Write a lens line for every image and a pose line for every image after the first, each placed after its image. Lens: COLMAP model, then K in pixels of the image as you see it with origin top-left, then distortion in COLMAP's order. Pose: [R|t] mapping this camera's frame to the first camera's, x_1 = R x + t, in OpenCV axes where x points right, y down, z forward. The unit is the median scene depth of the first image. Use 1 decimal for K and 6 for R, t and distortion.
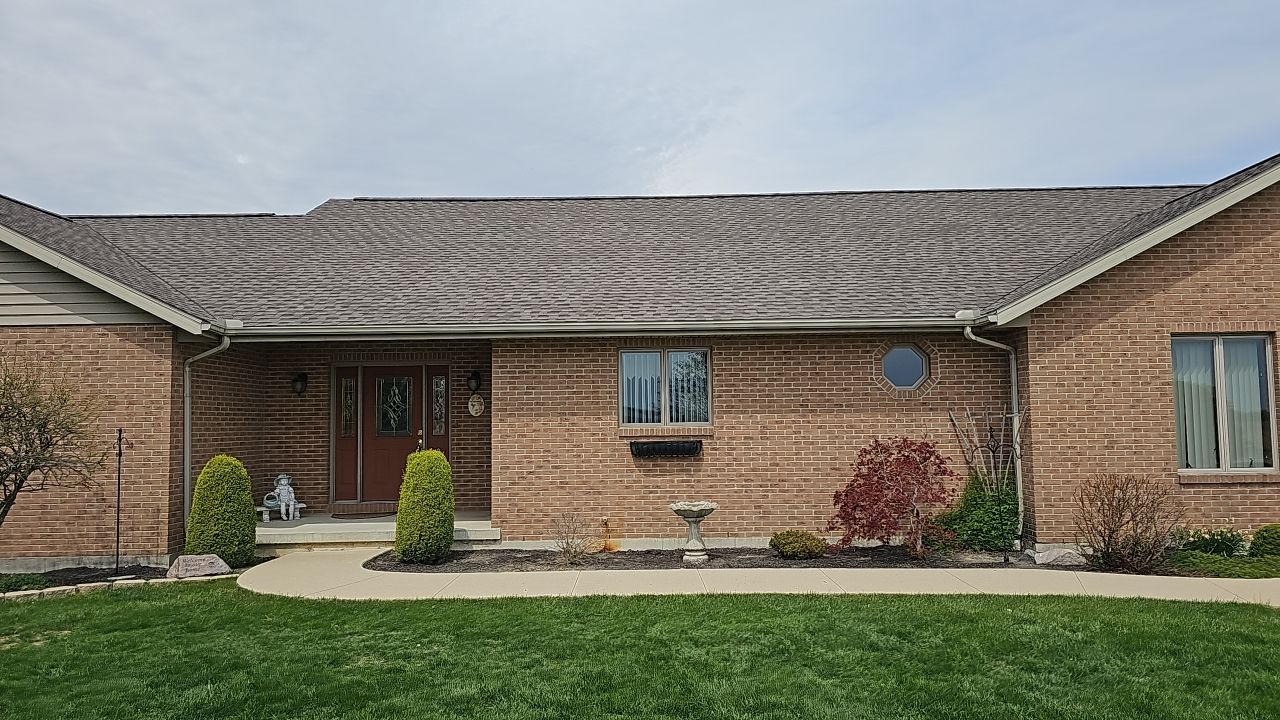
lens RADIAL K [[814.9, 0, 634.3], [0, 814.9, 378.2], [0, 0, 1]] dist [0.067081, -0.081454]
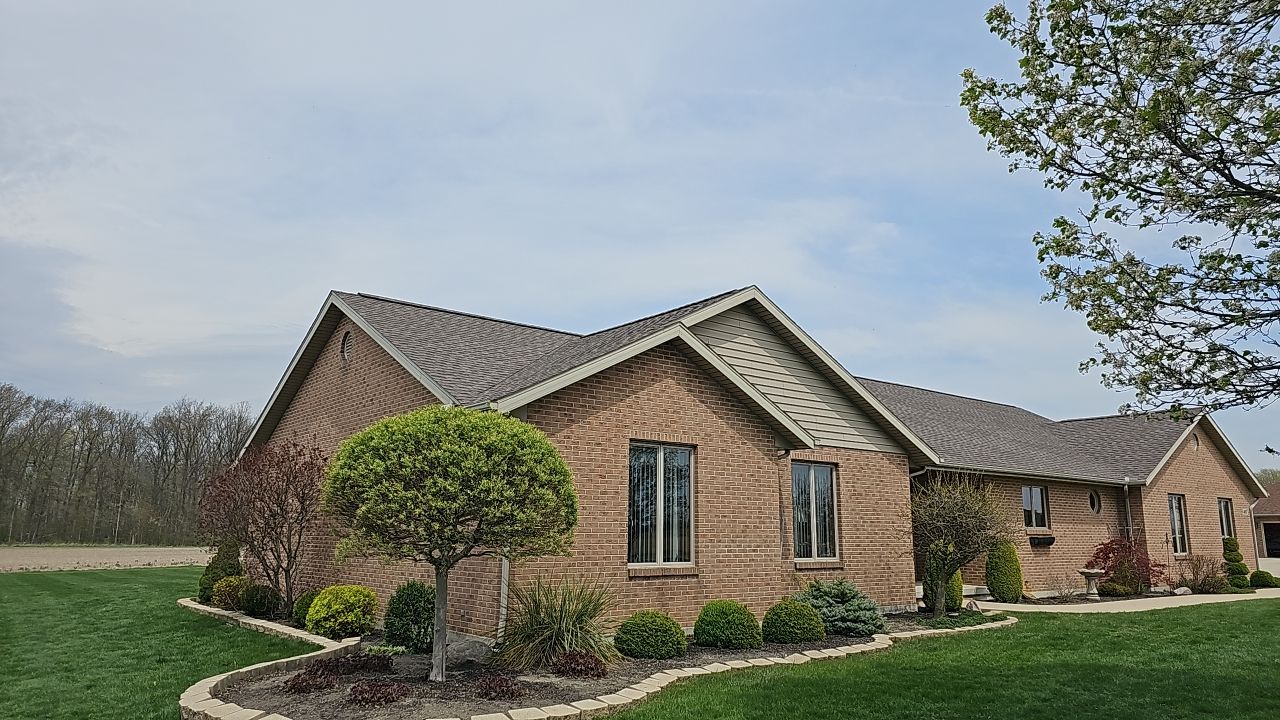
lens RADIAL K [[814.9, 0, 634.3], [0, 814.9, 378.2], [0, 0, 1]] dist [0.067081, -0.081454]
pose [[0.786693, 0.133886, 0.602652, -1.945020], [-0.062731, 0.988483, -0.137715, 0.039035], [-0.614149, 0.070534, 0.786032, 0.072608]]
